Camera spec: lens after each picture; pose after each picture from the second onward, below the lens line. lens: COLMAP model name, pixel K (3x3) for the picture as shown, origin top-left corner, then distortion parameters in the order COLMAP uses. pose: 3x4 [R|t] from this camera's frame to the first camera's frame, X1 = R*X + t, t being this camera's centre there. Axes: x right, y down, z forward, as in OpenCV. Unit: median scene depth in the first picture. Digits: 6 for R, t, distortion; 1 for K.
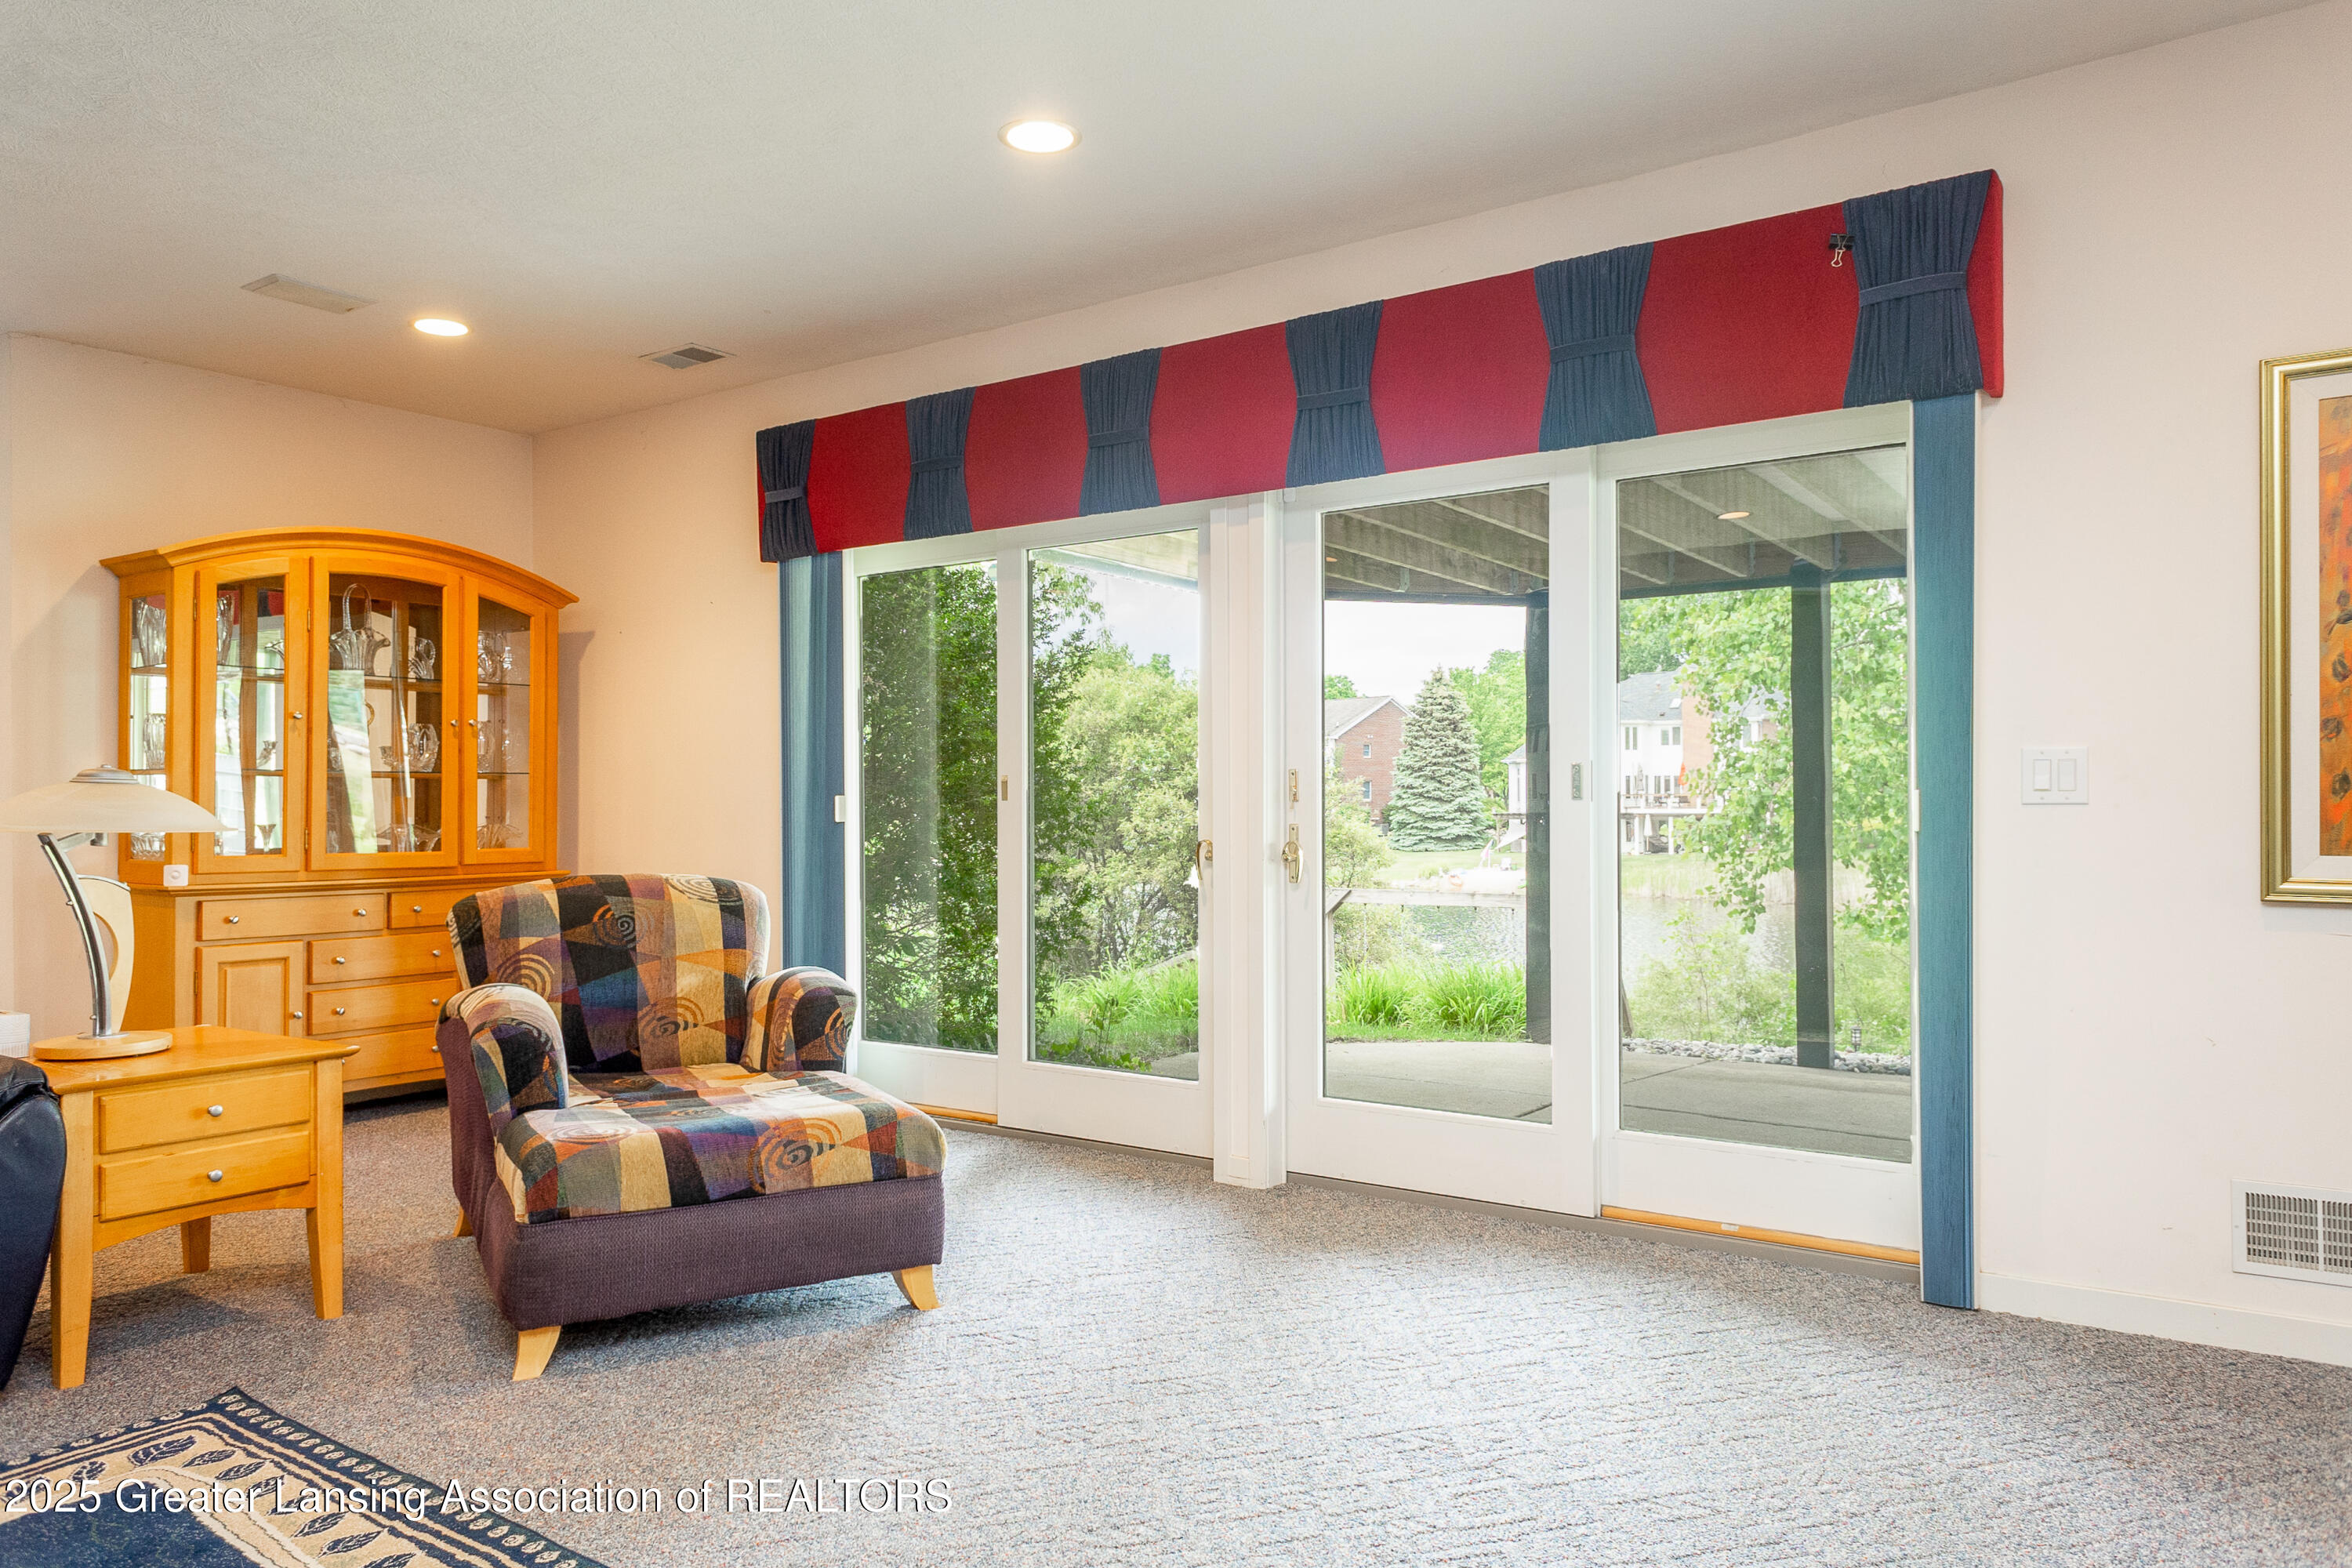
lens RADIAL K [[1569.2, 0, 1176.0], [0, 1569.2, 784.0], [0, 0, 1]] dist [0.004128, -0.001279]
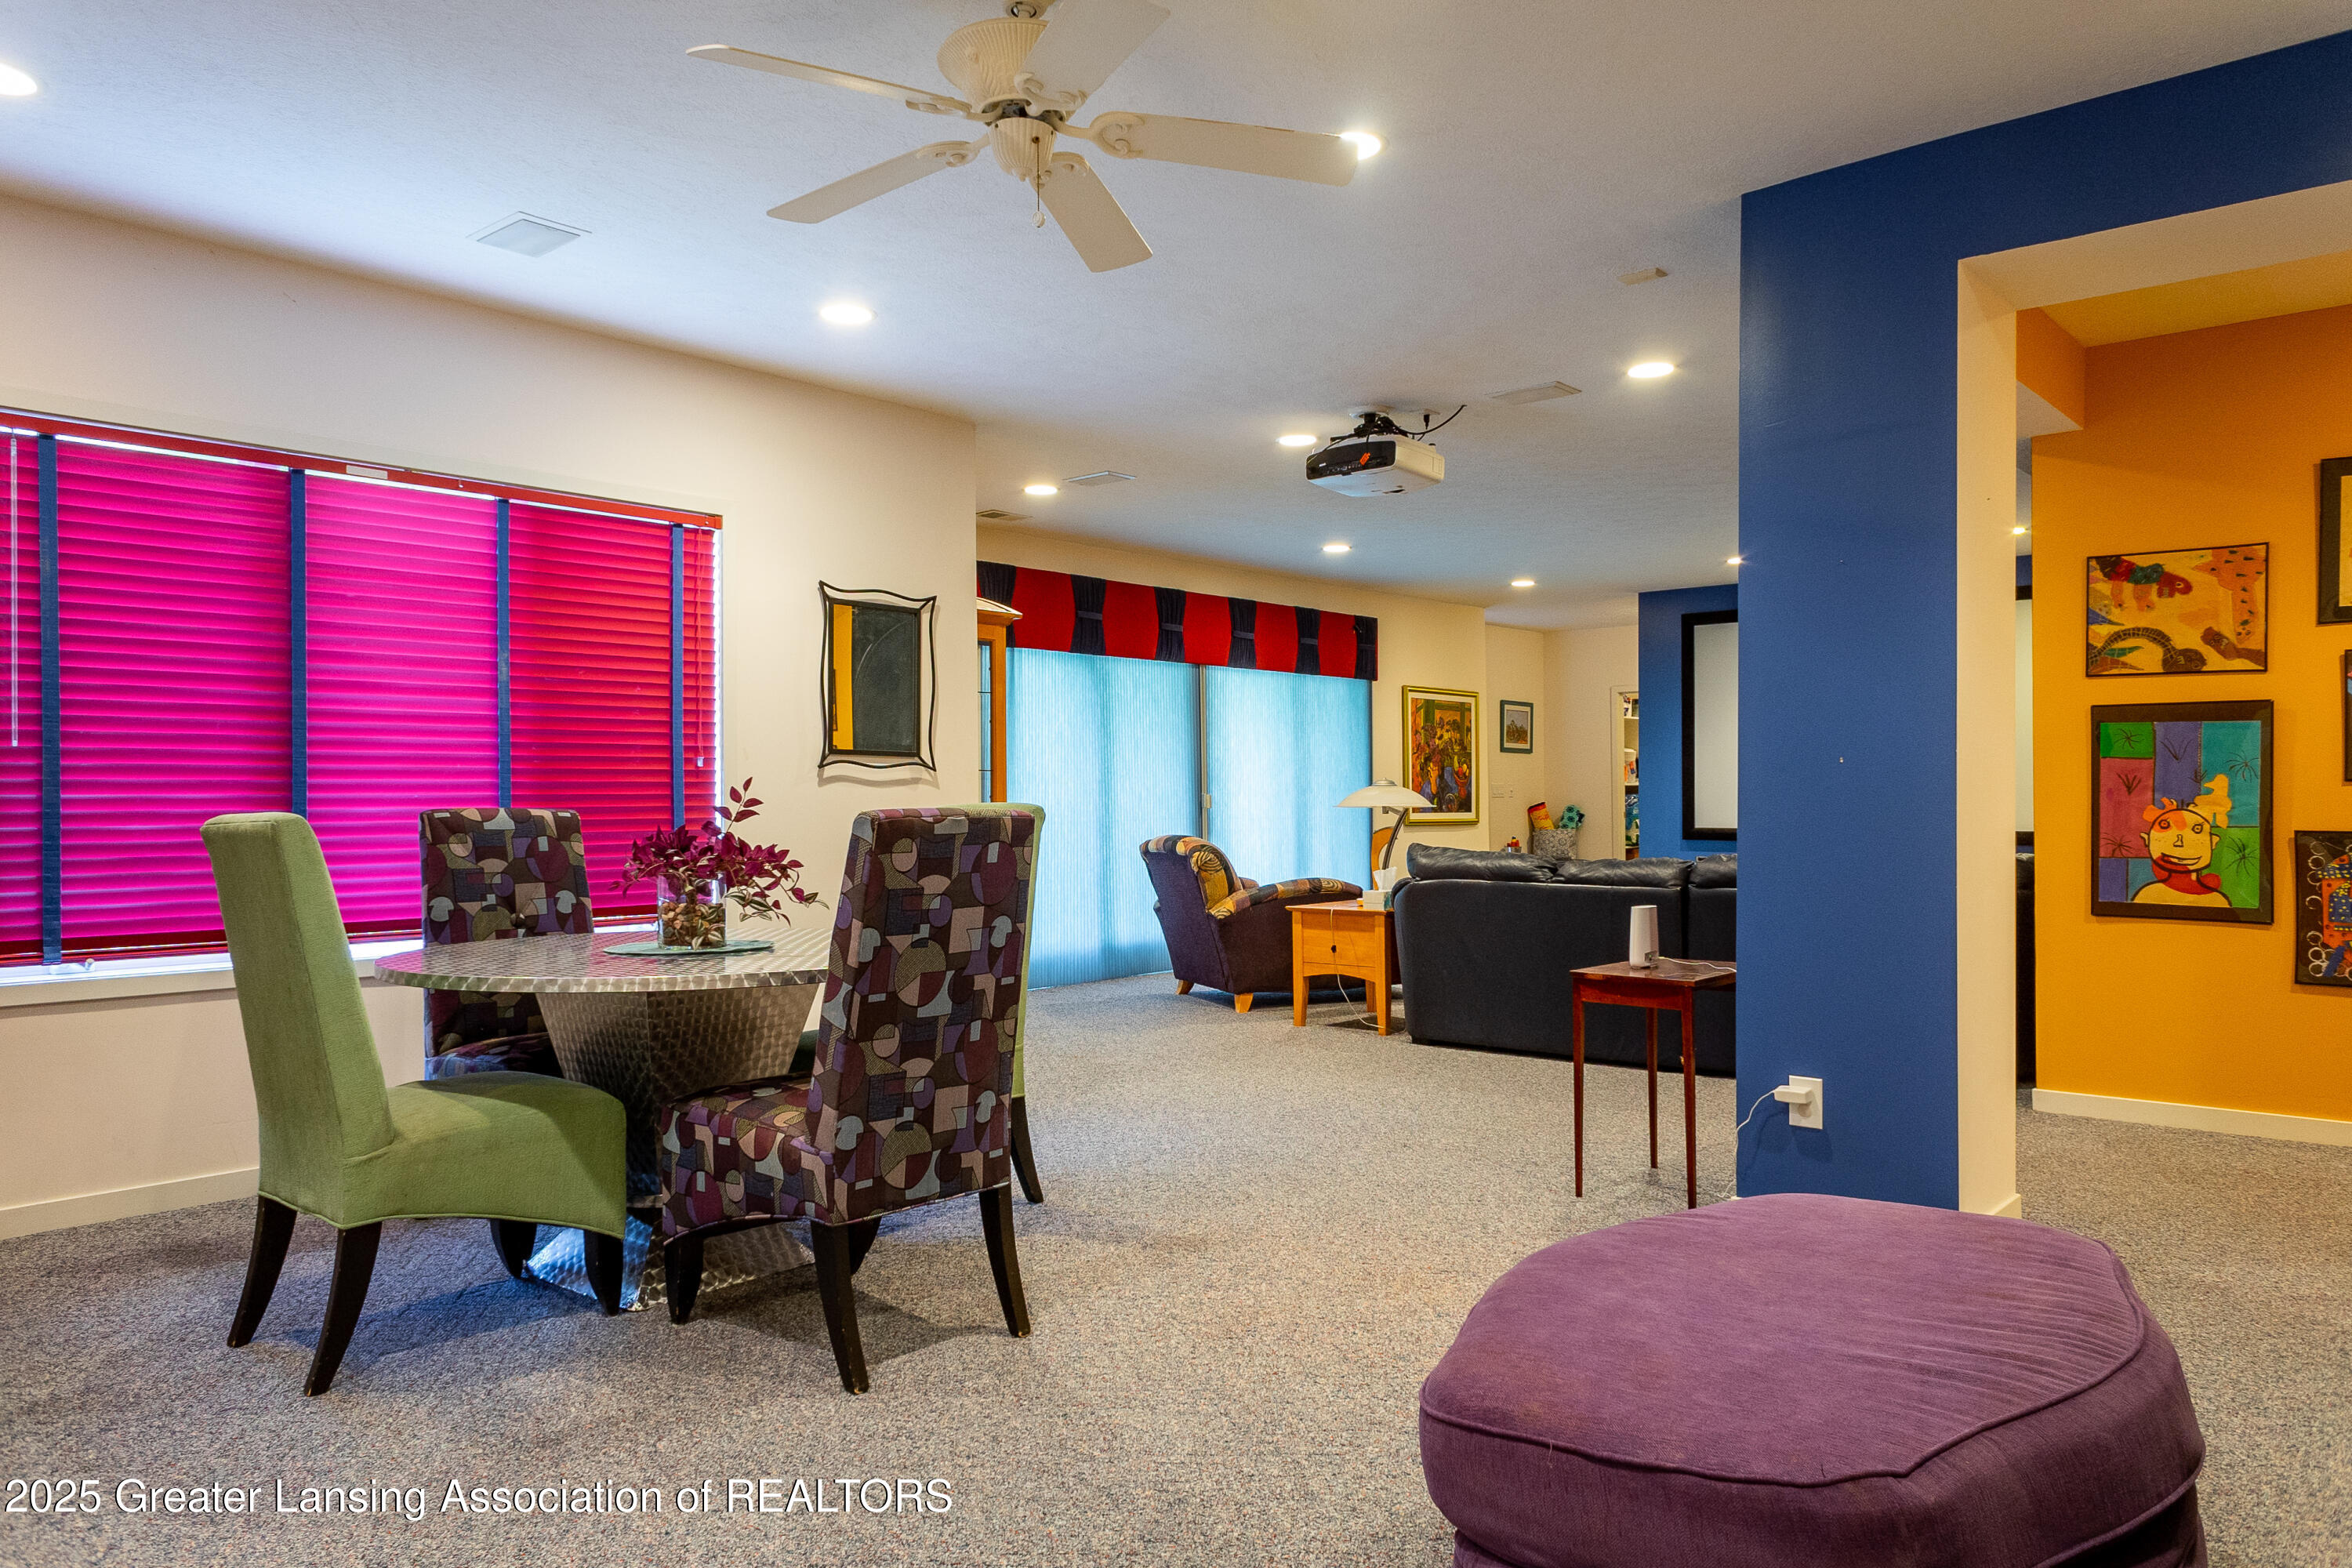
lens RADIAL K [[1569.2, 0, 1176.0], [0, 1569.2, 784.0], [0, 0, 1]] dist [0.004128, -0.001279]
pose [[0.107818, 0.014093, 0.994071, -3.184338], [-0.001197, 0.999901, -0.014046, 0.027051], [-0.994170, 0.000325, 0.107824, 1.146509]]
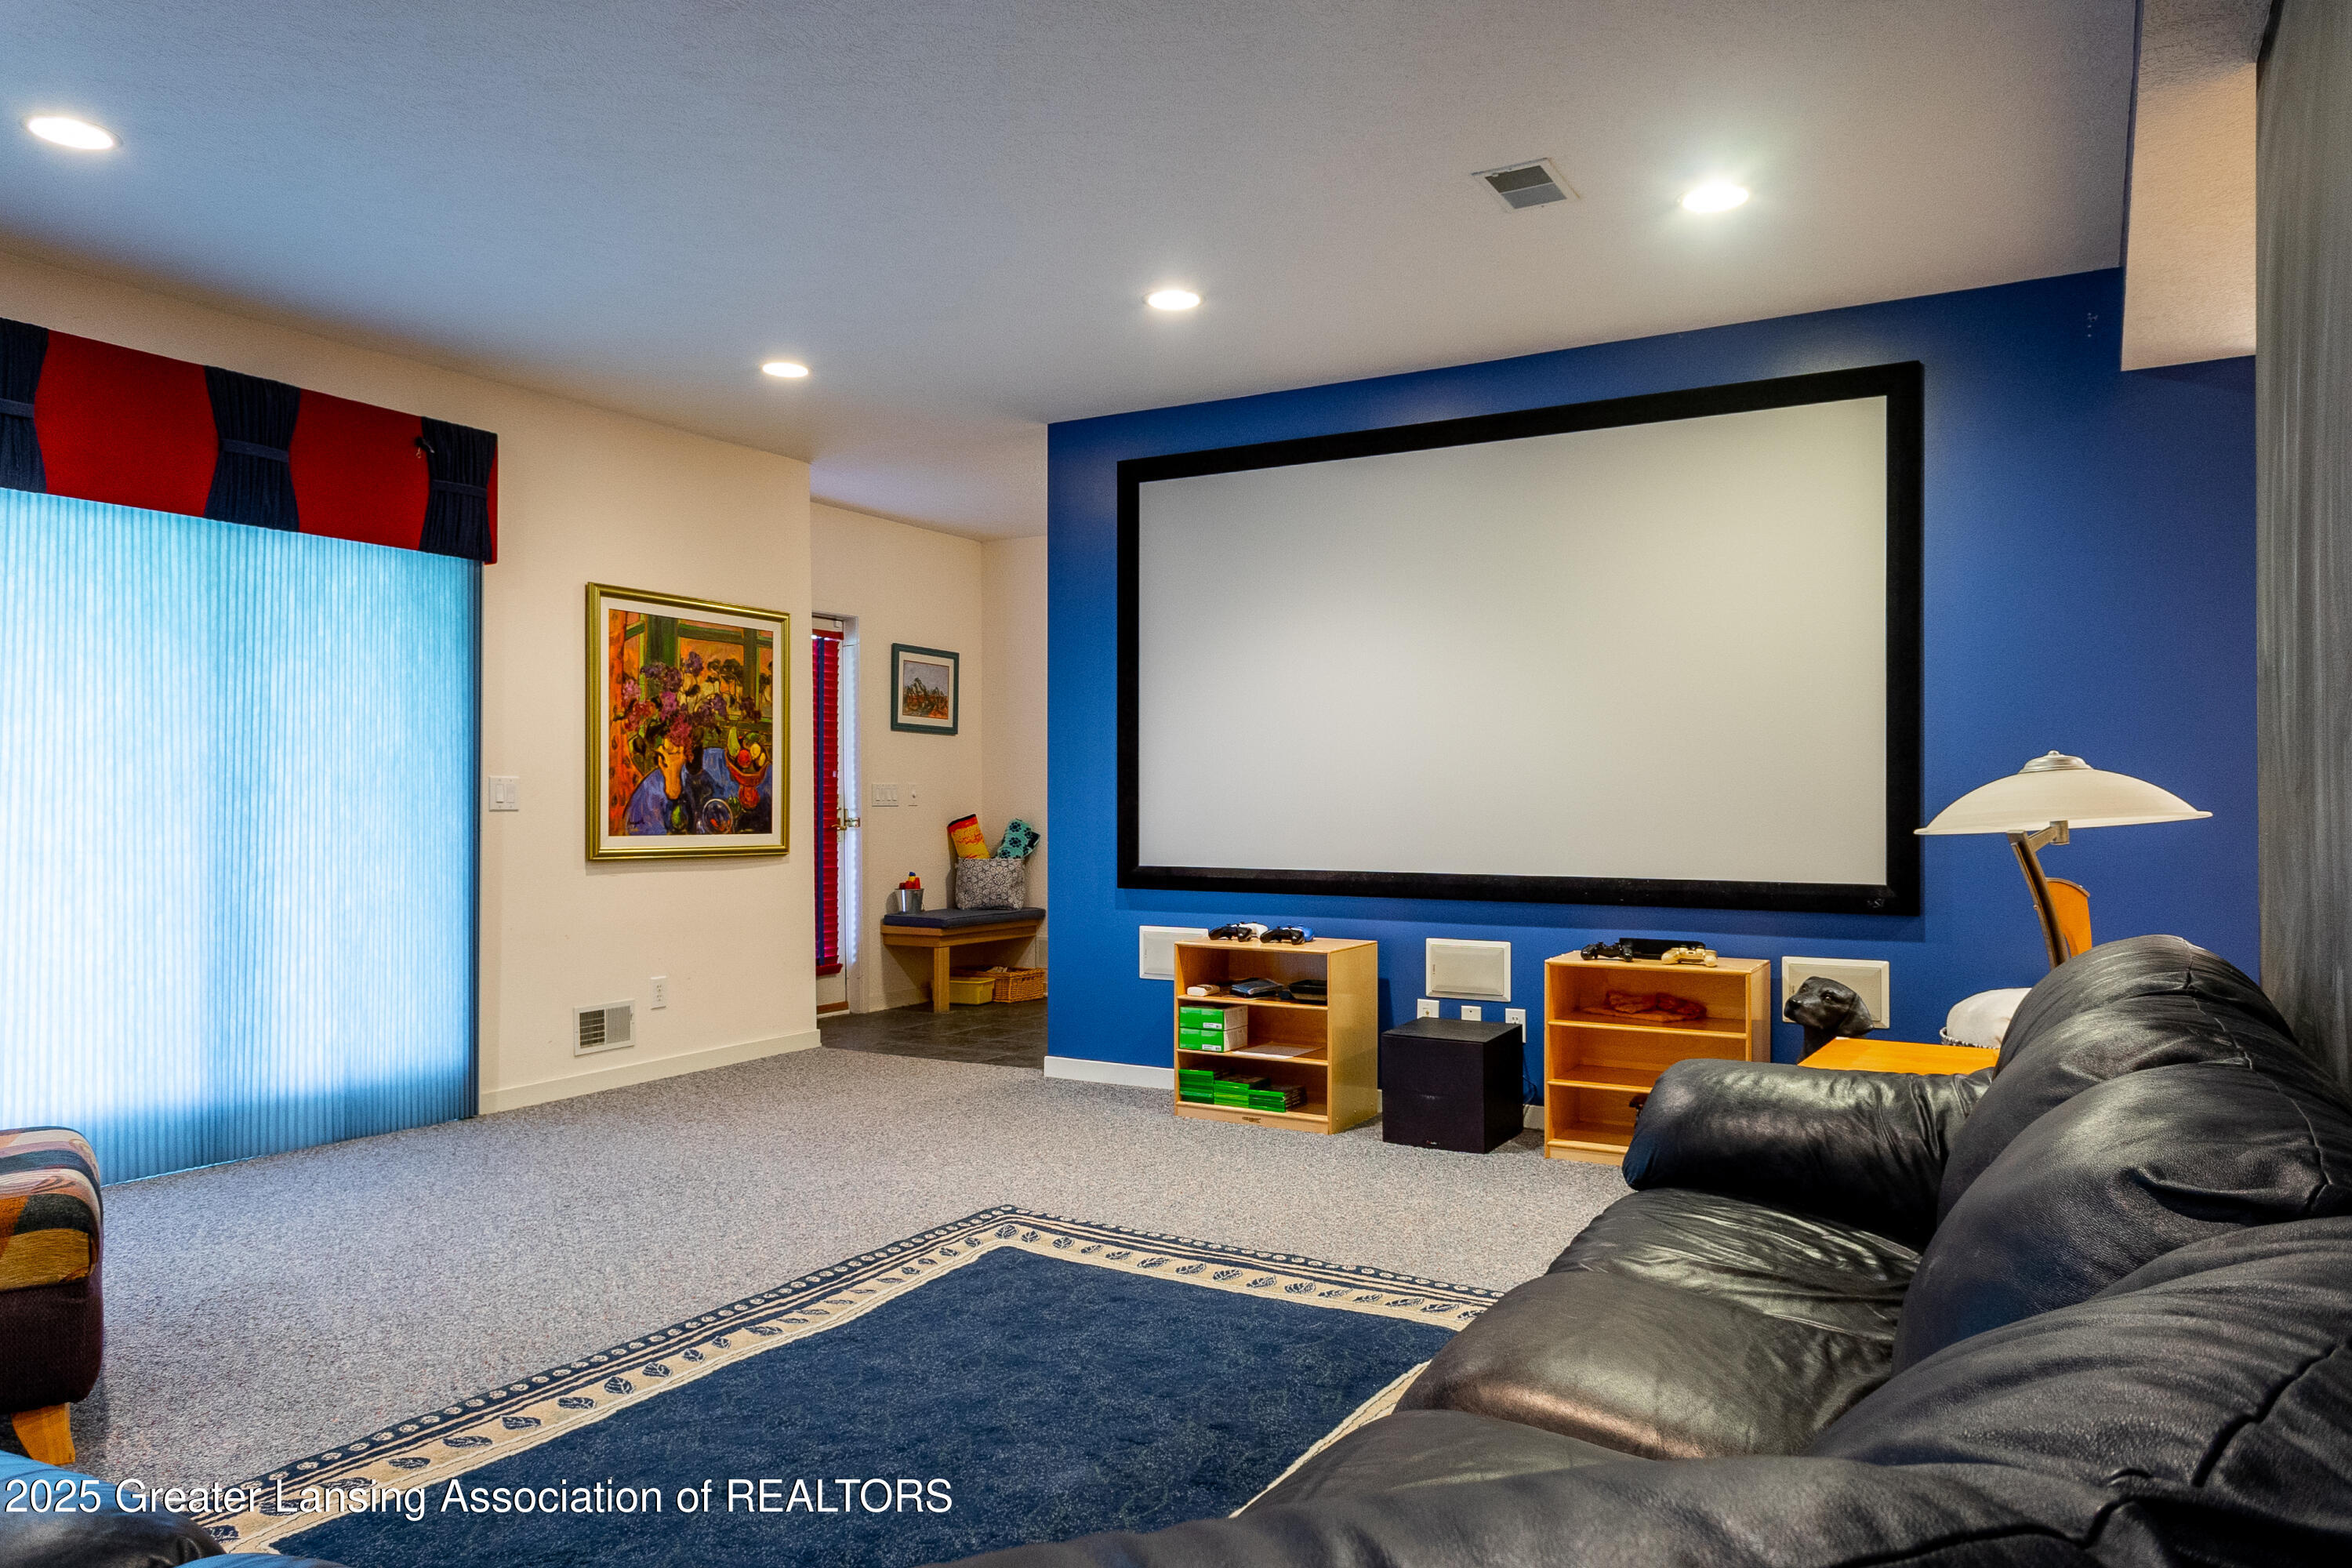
lens RADIAL K [[1569.2, 0, 1176.0], [0, 1569.2, 784.0], [0, 0, 1]] dist [0.004128, -0.001279]
pose [[-0.093496, 0.020043, 0.995418, -1.307625], [-0.007179, 0.999758, -0.020805, 0.015290], [-0.995594, -0.009092, -0.093329, 0.460325]]
